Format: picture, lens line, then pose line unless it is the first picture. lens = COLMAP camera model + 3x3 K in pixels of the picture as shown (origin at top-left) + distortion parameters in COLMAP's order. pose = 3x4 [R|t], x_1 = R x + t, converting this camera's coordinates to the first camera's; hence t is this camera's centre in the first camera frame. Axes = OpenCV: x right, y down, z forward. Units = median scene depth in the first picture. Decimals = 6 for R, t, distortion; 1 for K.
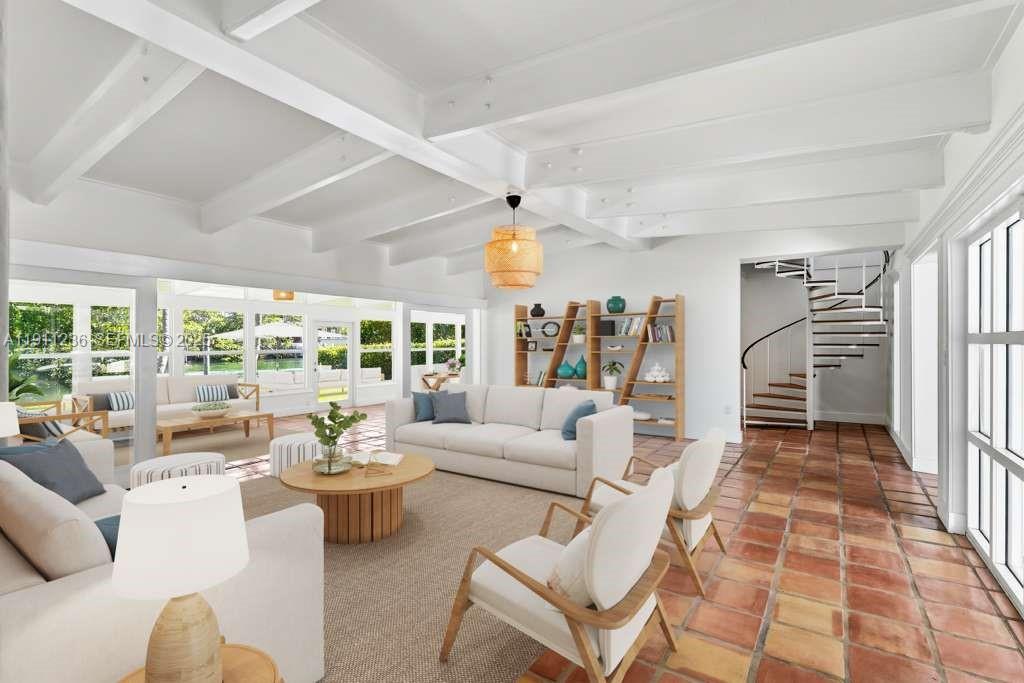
lens RADIAL K [[480.2, 0, 508.6], [0, 480.2, 340.5], [0, 0, 1]] dist [0.000554, -0.002081]
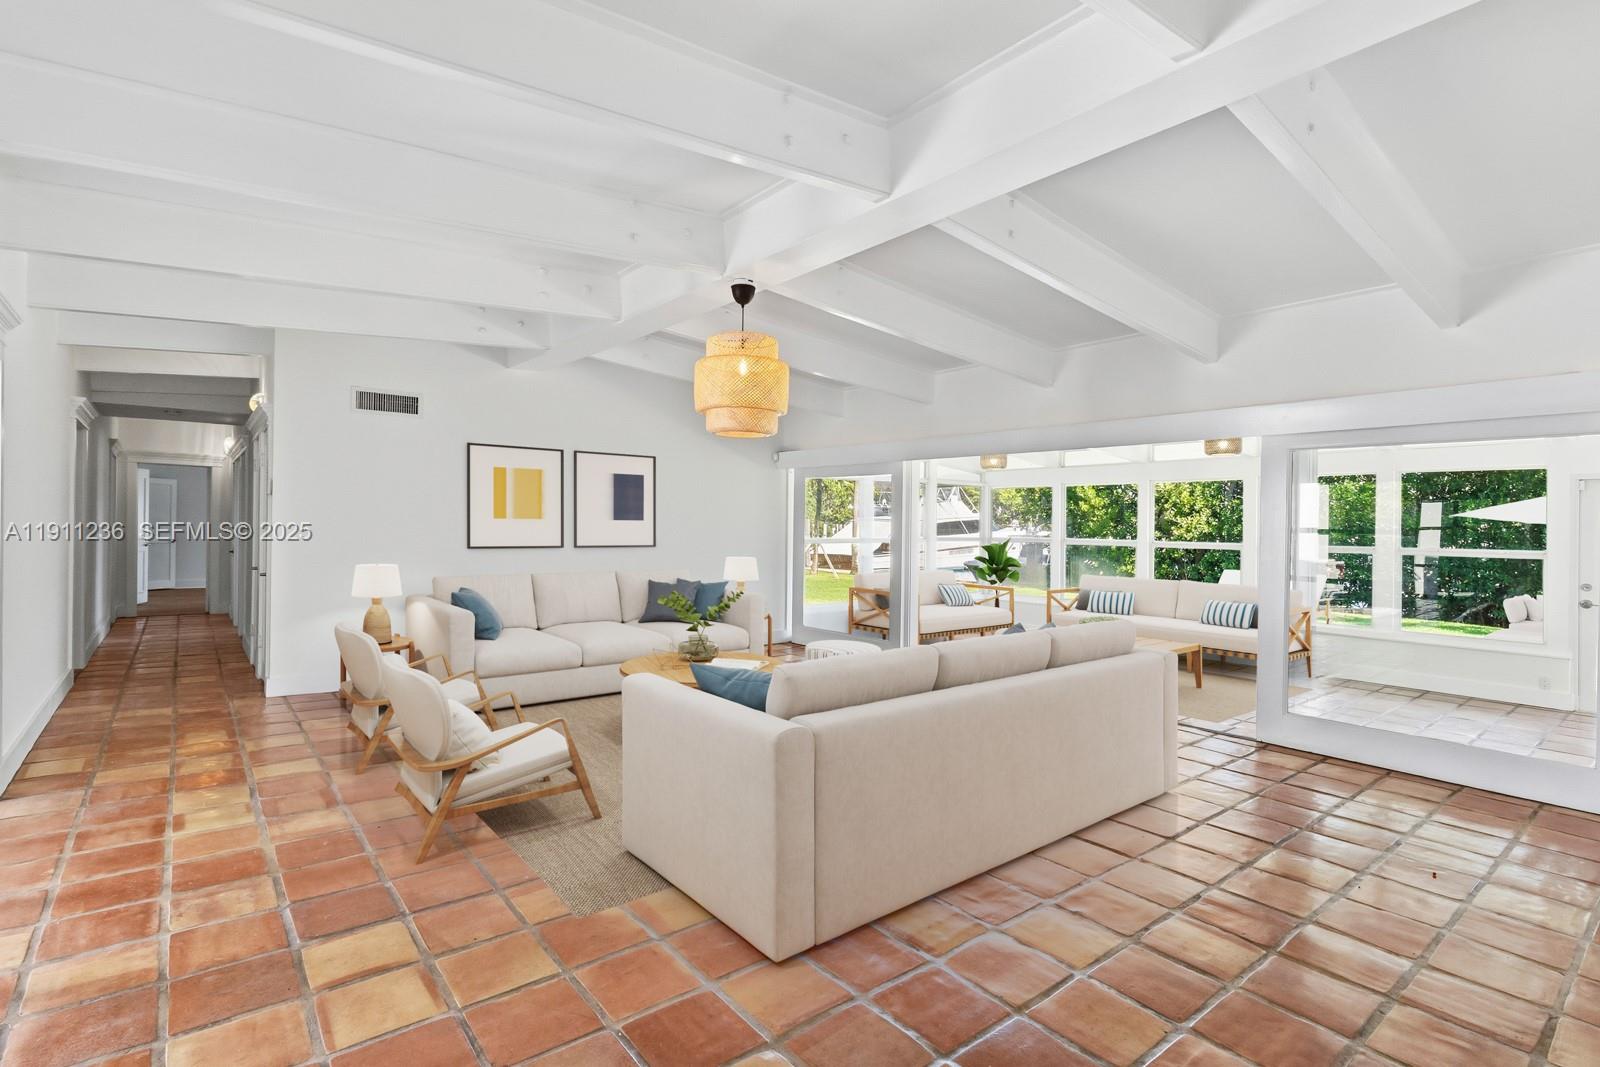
lens RADIAL K [[750.4, 0, 796.7], [0, 750.4, 527.0], [0, 0, 1]] dist [0.000554, -0.002081]
pose [[-0.285015, 0.002185, -0.958521, 1.284639], [-0.008638, 0.999951, 0.004848, 0.003504], [0.958484, 0.009661, -0.284982, 1.893062]]
